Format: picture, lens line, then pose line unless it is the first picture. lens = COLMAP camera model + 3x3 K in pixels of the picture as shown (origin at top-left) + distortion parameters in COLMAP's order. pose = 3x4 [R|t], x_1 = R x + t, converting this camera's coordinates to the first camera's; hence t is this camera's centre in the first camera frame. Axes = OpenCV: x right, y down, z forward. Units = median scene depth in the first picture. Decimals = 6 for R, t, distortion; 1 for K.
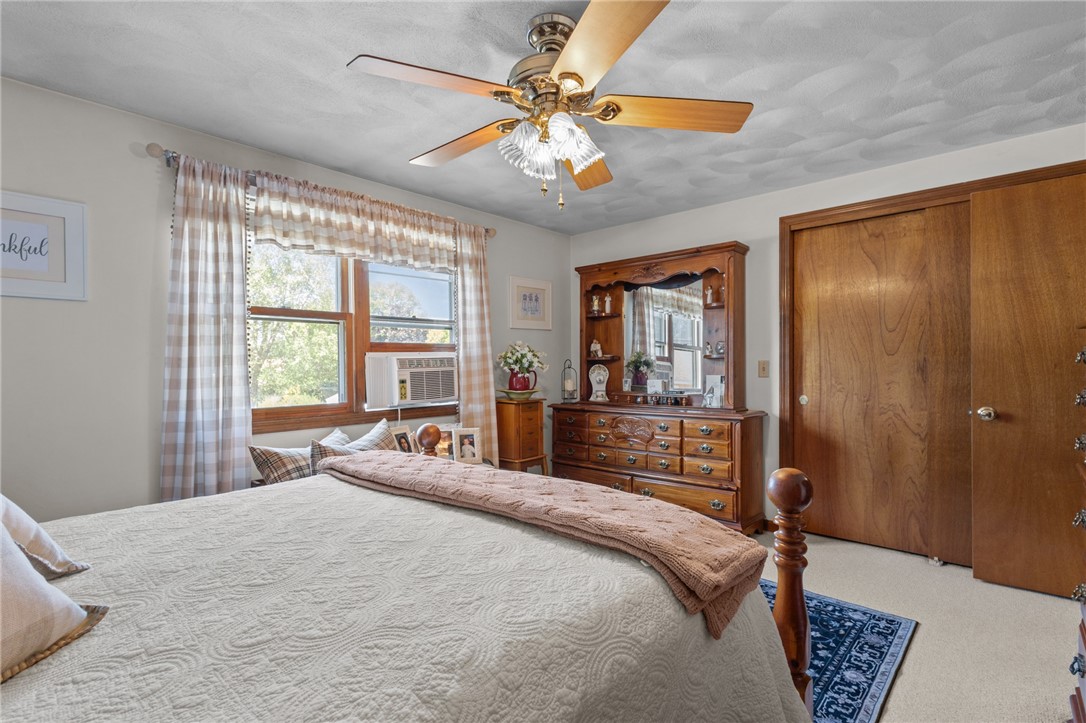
lens RADIAL K [[509.0, 0, 545.1], [0, 509.0, 364.9], [0, 0, 1]] dist [0.006231, -0.000671]
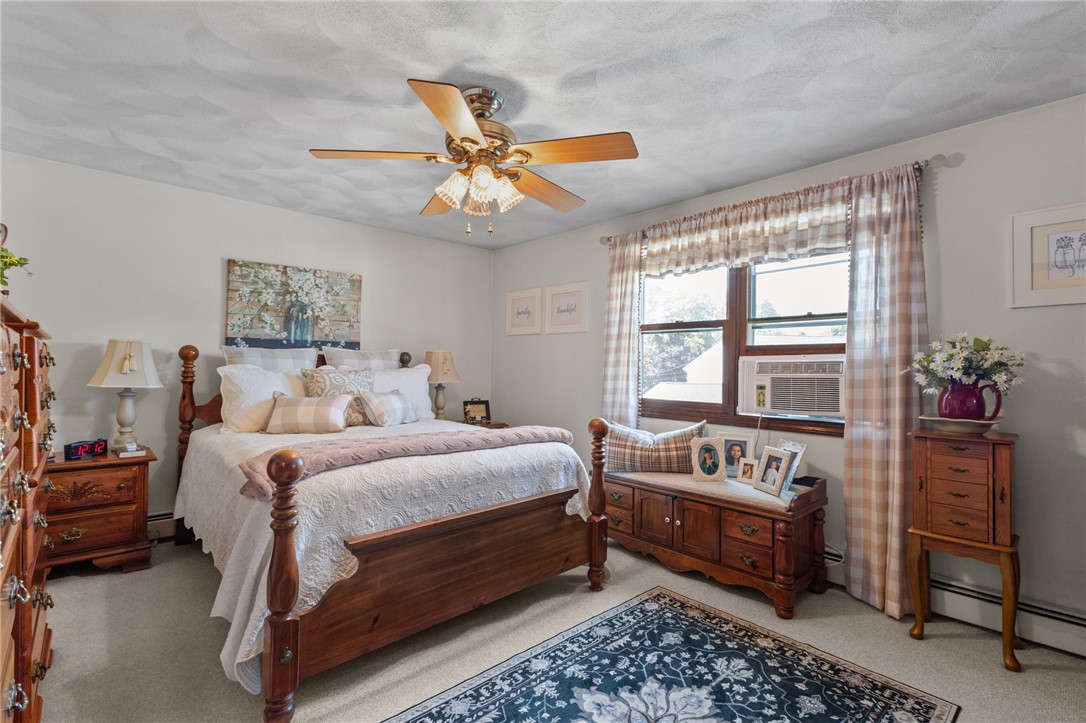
lens RADIAL K [[509.0, 0, 552.8], [0, 509.0, 360.5], [0, 0, 1]] dist [0.006231, -0.000671]
pose [[-0.071564, -0.001954, -0.997434, 0.684890], [-0.011137, 0.999937, -0.001160, -0.011033], [0.997374, 0.011025, -0.071582, 0.702032]]
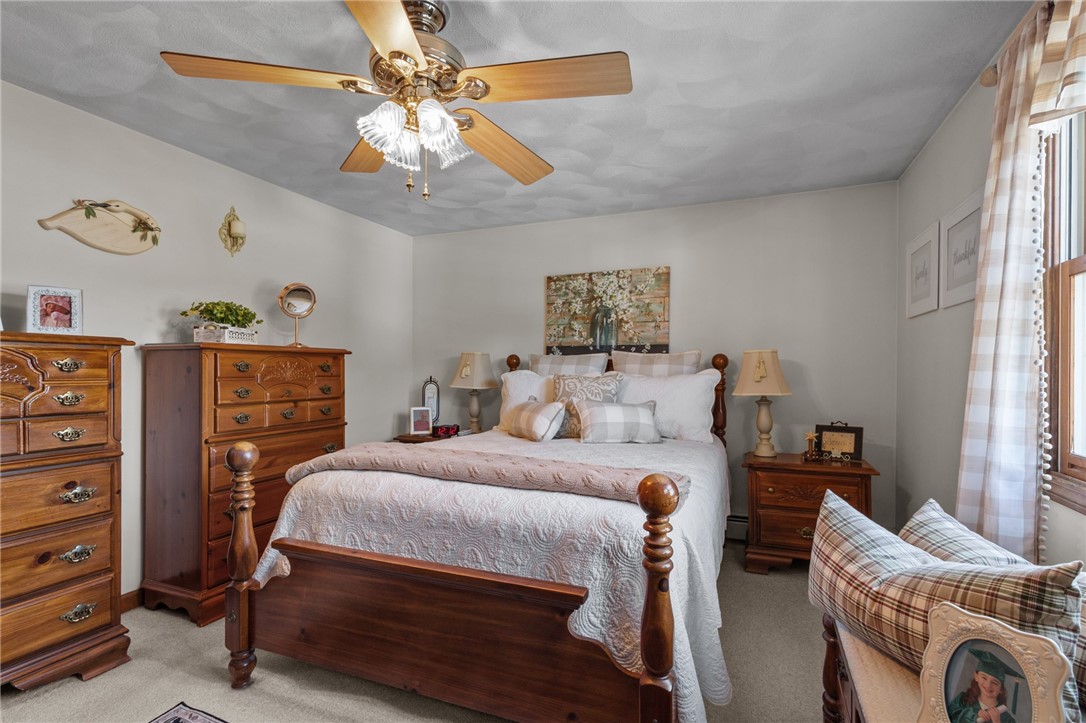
lens RADIAL K [[509.0, 0, 543.8], [0, 509.0, 366.5], [0, 0, 1]] dist [0.006231, -0.000671]
pose [[-0.943567, 0.003540, -0.331163, 0.044355], [0.003926, 0.999992, -0.000494, -0.005345], [0.331159, -0.001766, -0.943573, 1.089235]]
